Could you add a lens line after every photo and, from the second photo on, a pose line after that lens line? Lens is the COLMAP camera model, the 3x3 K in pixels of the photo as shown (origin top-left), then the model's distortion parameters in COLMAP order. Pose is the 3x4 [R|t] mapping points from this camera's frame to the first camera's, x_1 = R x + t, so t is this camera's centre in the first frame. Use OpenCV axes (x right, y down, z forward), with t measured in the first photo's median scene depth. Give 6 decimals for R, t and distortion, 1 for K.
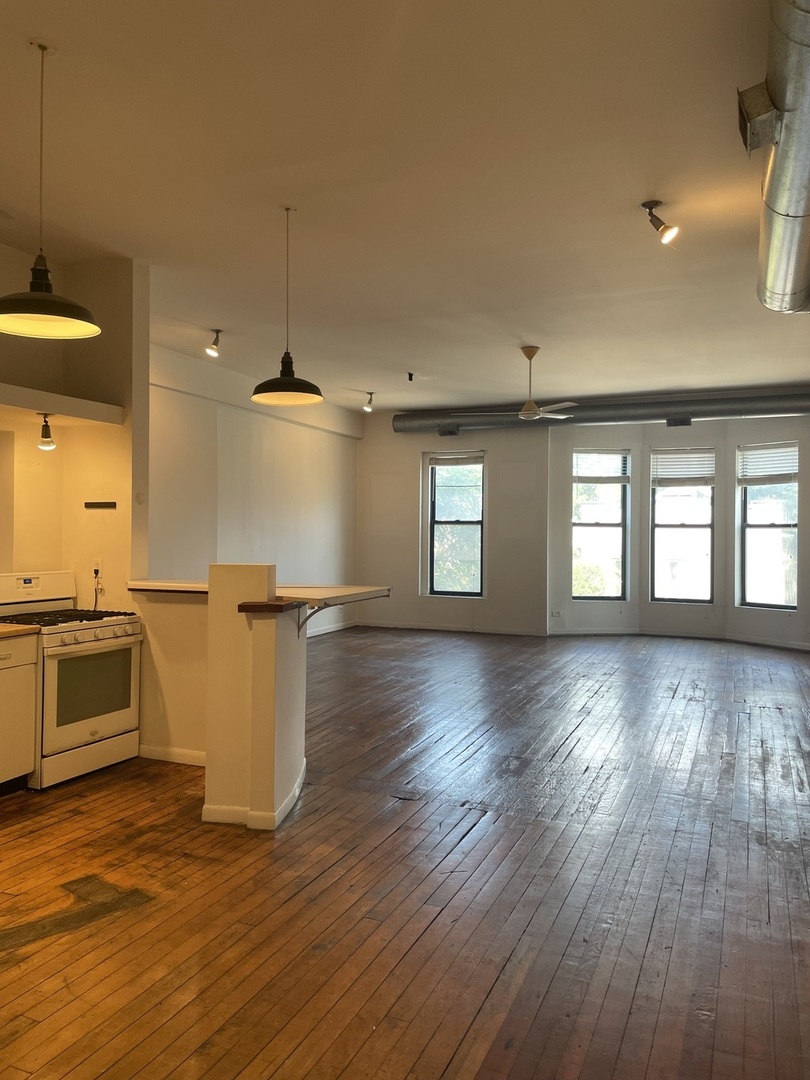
lens RADIAL K [[816.2, 0, 405.4], [0, 816.2, 535.2], [0, 0, 1]] dist [0.075620, -0.095362]
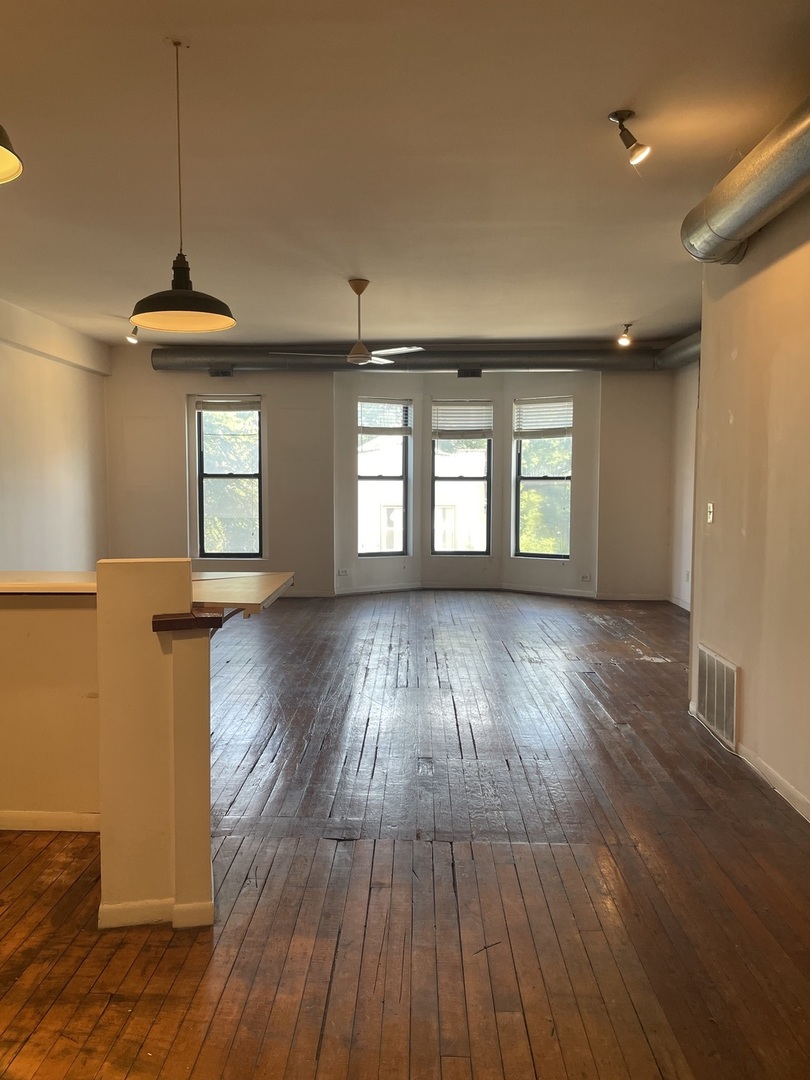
lens RADIAL K [[816.2, 0, 400.7], [0, 816.2, 540.3], [0, 0, 1]] dist [0.075620, -0.095362]
pose [[0.932701, -0.033224, 0.359117, -0.100739], [0.006618, 0.997157, 0.075066, -0.012979], [-0.360590, -0.067637, 0.930269, 0.112078]]
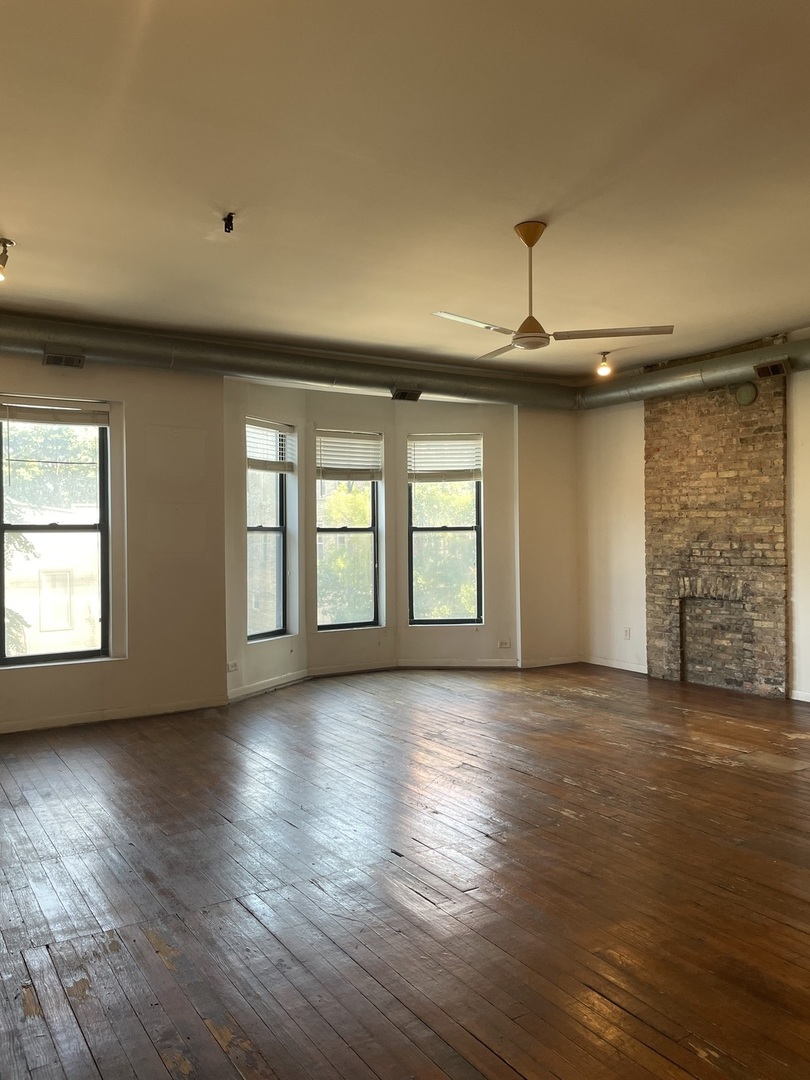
lens RADIAL K [[816.2, 0, 407.9], [0, 816.2, 543.6], [0, 0, 1]] dist [0.075620, -0.095362]
pose [[0.580392, -0.021843, 0.814044, -0.293676], [0.019298, 0.999728, 0.013066, -0.008615], [-0.814108, 0.008126, 0.580656, 0.562118]]
